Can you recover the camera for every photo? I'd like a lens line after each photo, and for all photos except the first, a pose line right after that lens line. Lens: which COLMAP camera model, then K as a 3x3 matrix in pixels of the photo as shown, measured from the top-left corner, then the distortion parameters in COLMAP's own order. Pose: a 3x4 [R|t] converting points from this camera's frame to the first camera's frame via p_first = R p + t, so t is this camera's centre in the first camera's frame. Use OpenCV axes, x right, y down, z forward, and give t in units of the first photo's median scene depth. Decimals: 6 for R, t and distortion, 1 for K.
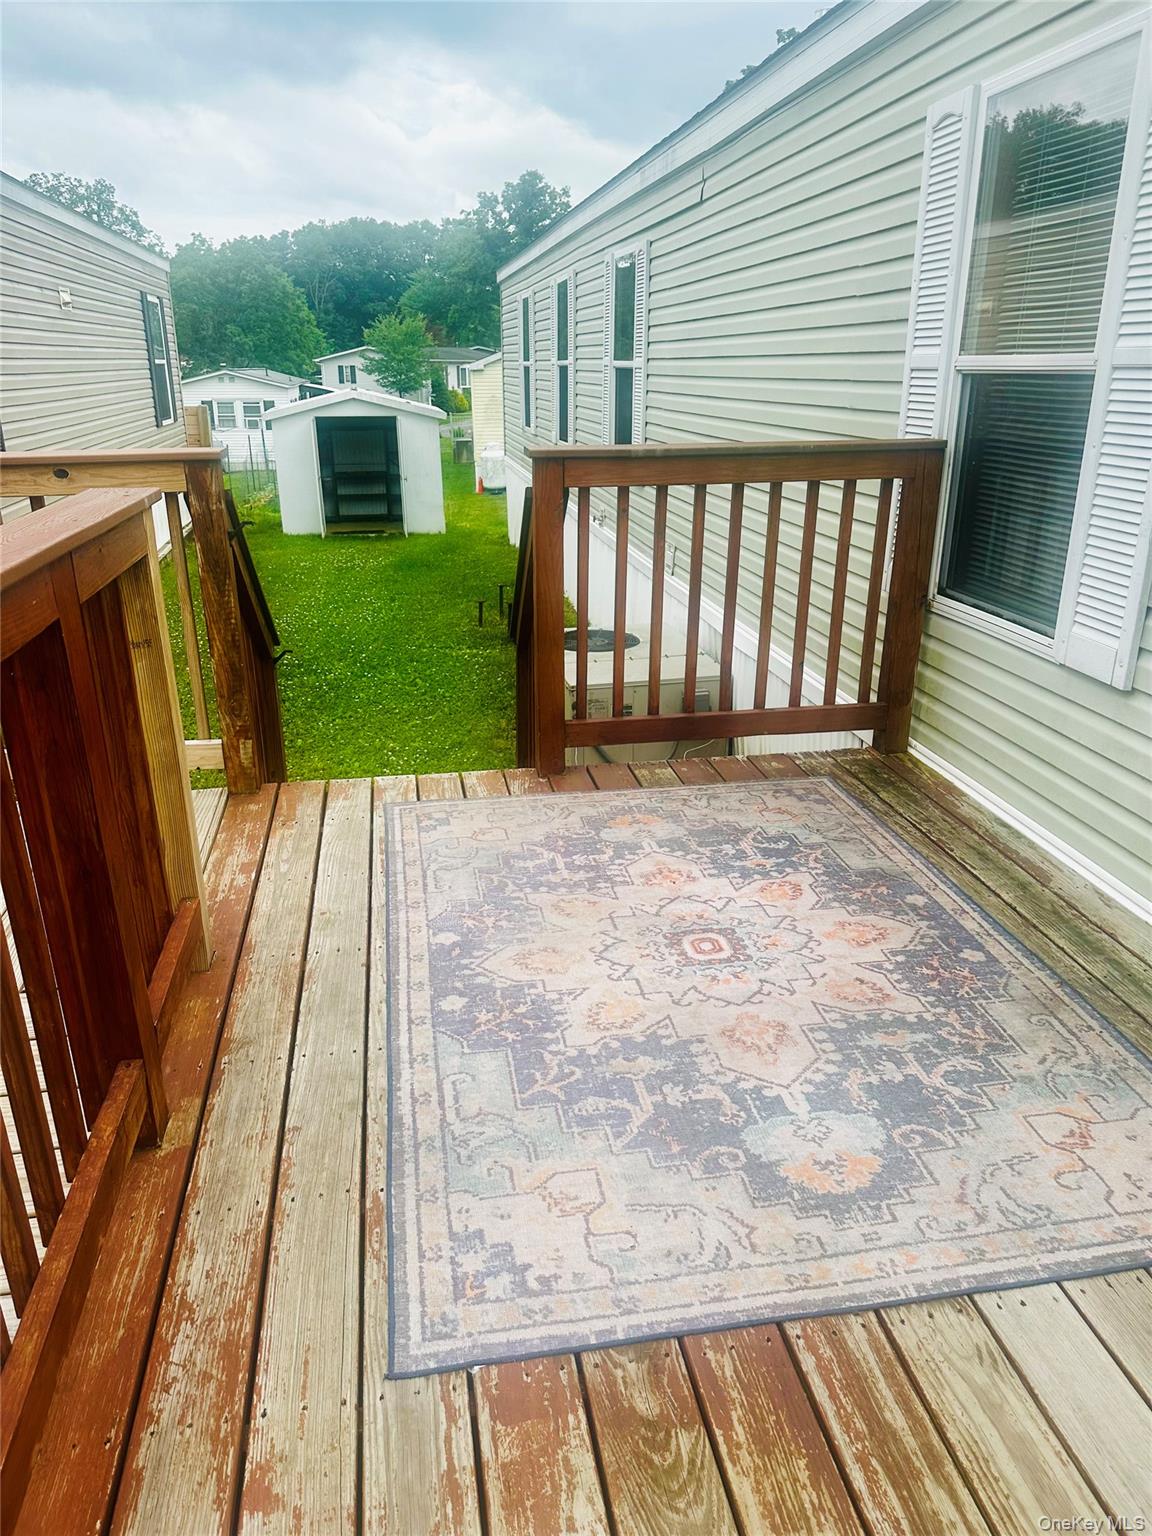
lens RADIAL K [[1067.3, 0, 581.3], [0, 1067.3, 765.9], [0, 0, 1]] dist [0.098189, -0.167220]
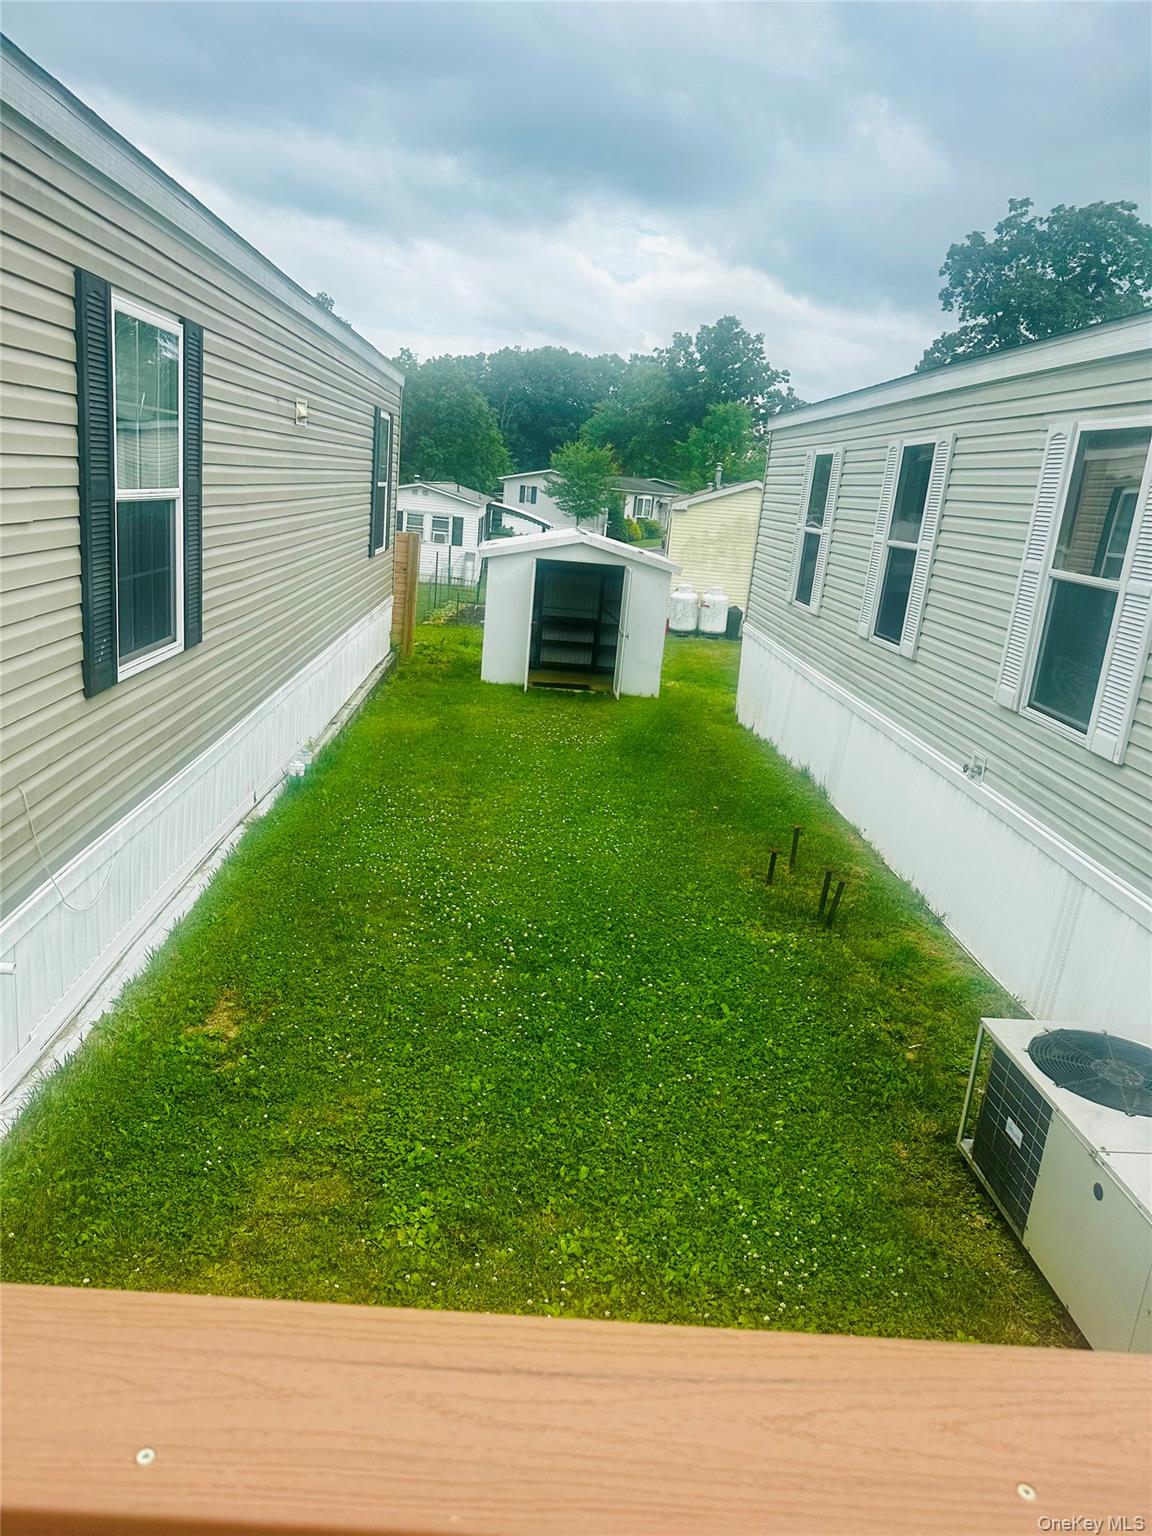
lens RADIAL K [[1067.3, 0, 581.3], [0, 1067.3, 765.9], [0, 0, 1]] dist [0.098189, -0.167220]
pose [[0.986039, 0.123885, -0.111260, -0.115559], [-0.135013, 0.985909, -0.098766, -0.091601], [0.097456, 0.112409, 0.988871, 0.192287]]
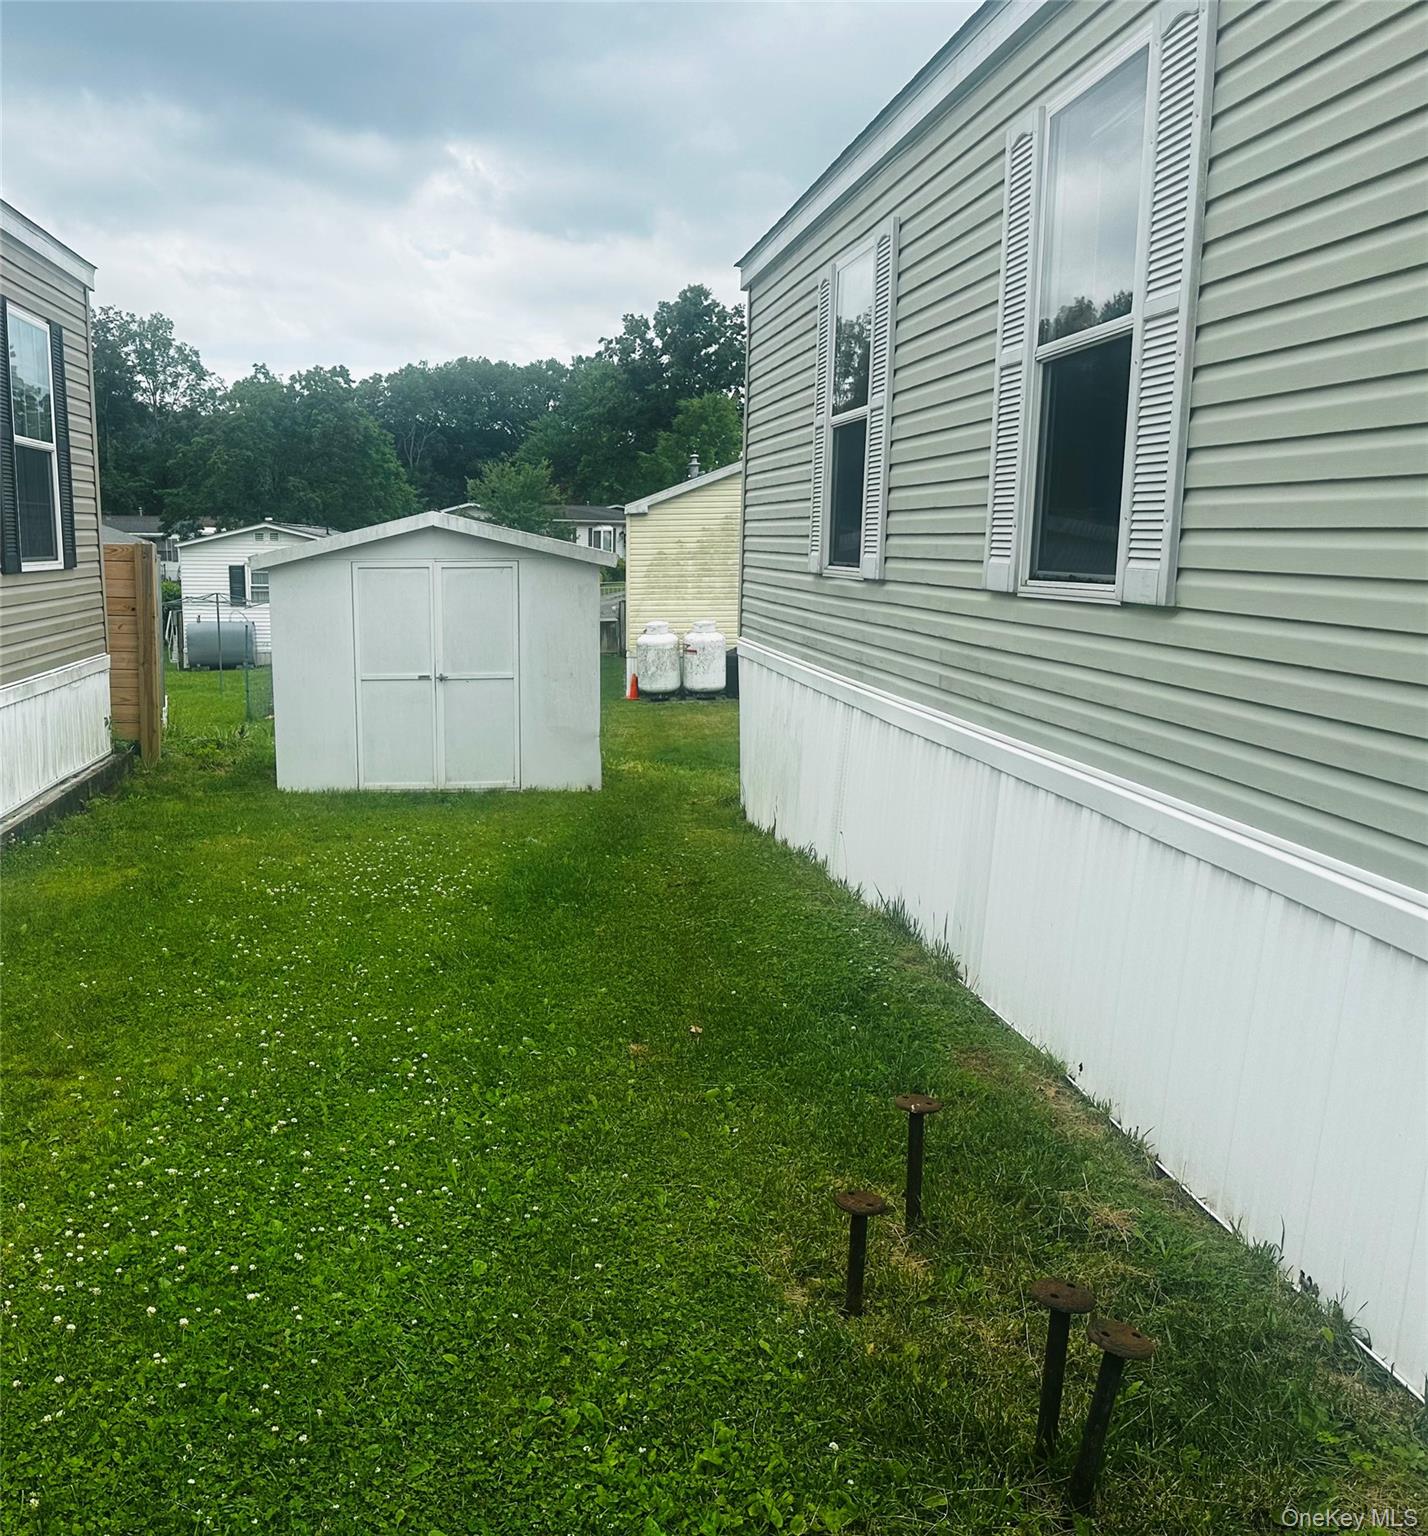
lens RADIAL K [[1394.0, 0, 489.7], [0, 1394.0, 769.3], [0, 0, 1]] dist [0.146801, -0.341217]
pose [[0.985584, 0.018556, -0.168167, -0.095163], [-0.050382, 0.981063, -0.187023, -0.141673], [0.161512, 0.192799, 0.967854, 0.509490]]
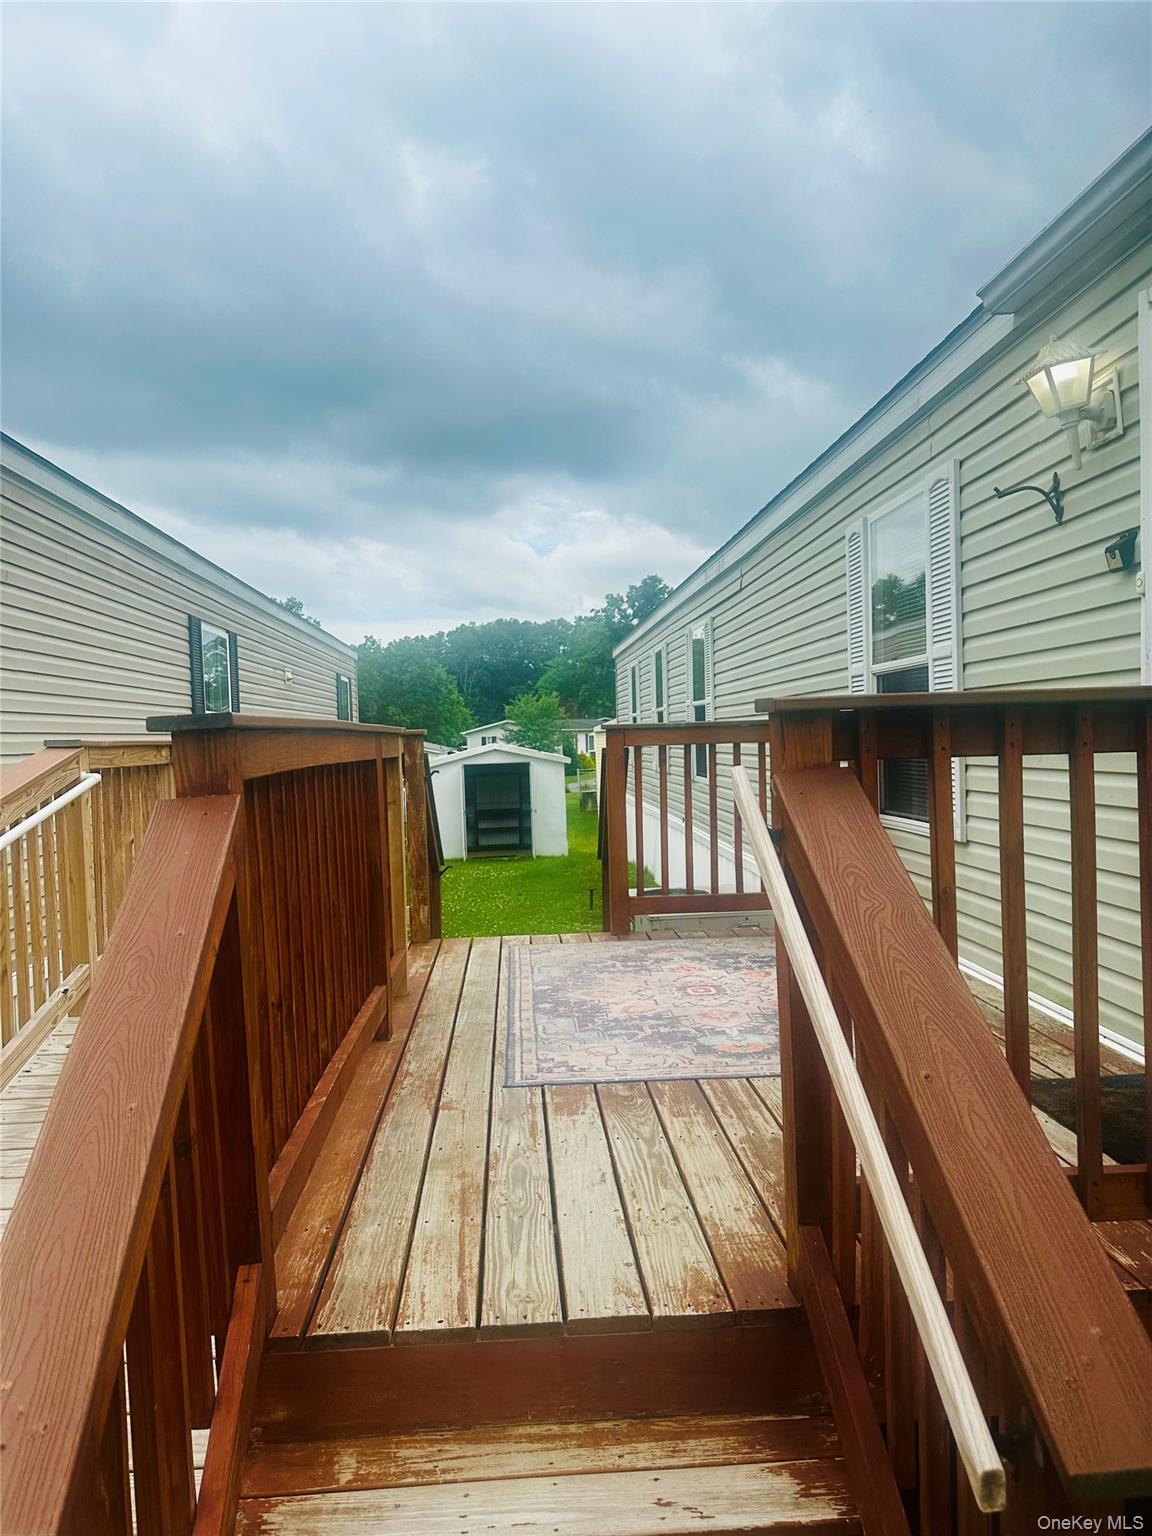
lens RADIAL K [[1067.3, 0, 581.3], [0, 1067.3, 765.9], [0, 0, 1]] dist [0.098189, -0.167220]
pose [[0.993007, -0.028859, -0.114478, 0.029130], [-0.009496, 0.946999, -0.321096, 0.081630], [0.117677, 0.319938, 0.940102, -0.147146]]
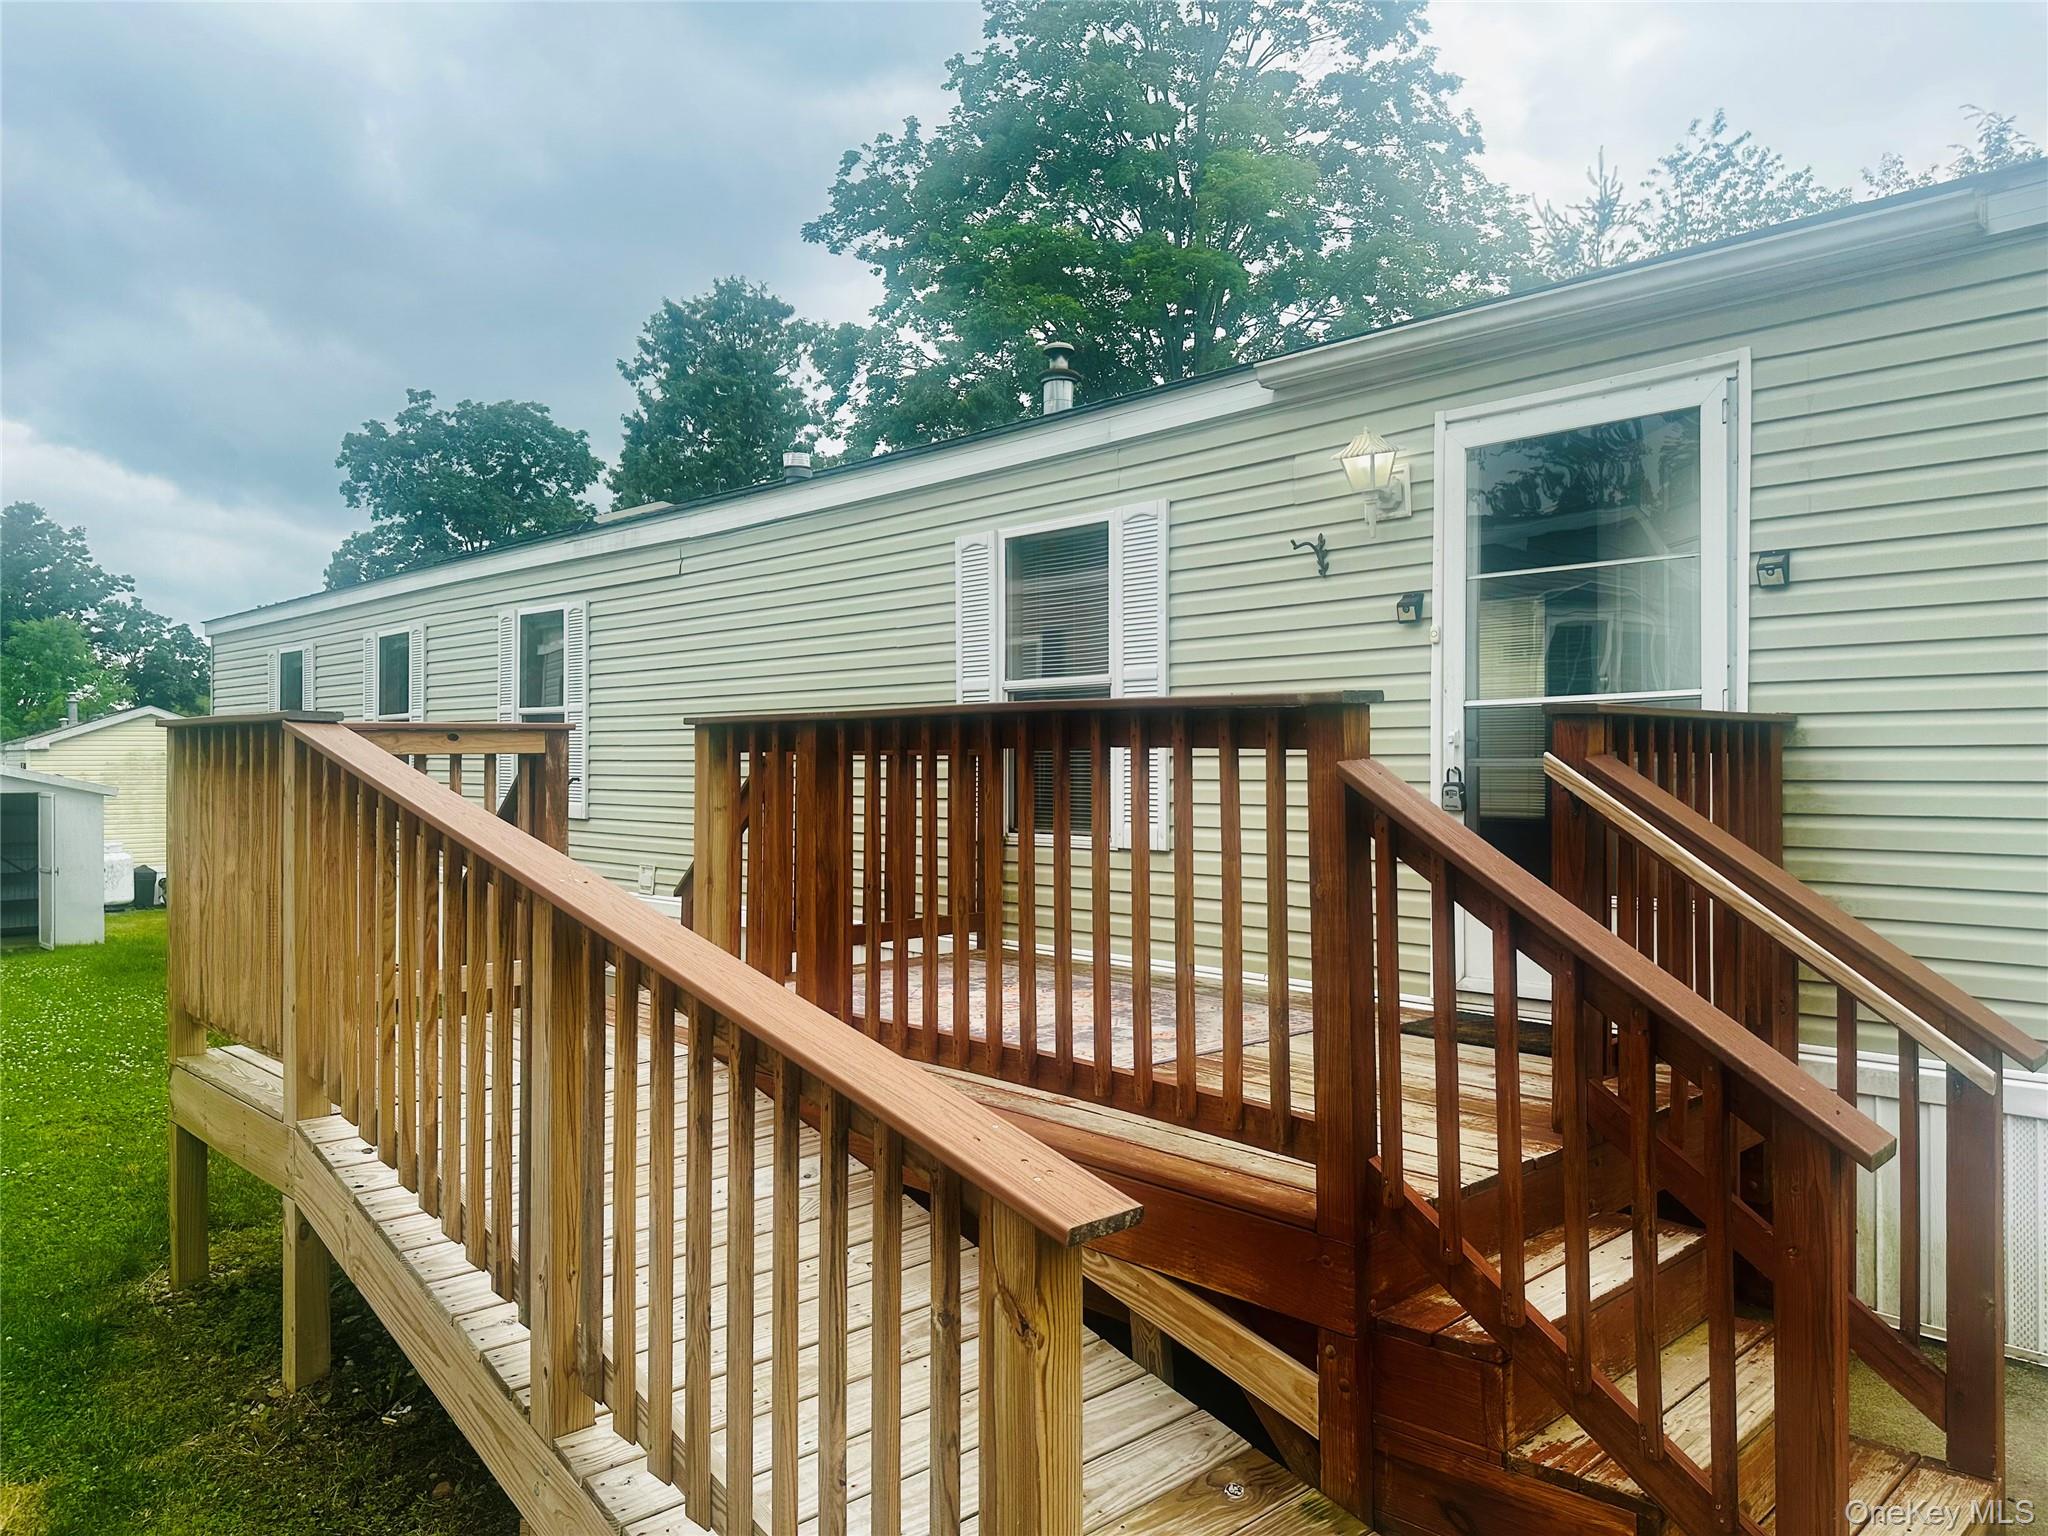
lens RADIAL K [[1430.0, 0, 980.9], [0, 1430.0, 759.2], [0, 0, 1]] dist [0.051643, -0.000727]
pose [[0.843268, -0.003637, 0.537481, -0.212868], [0.191009, 0.936732, -0.293341, 0.095020], [-0.502409, 0.350029, 0.790611, -0.168564]]
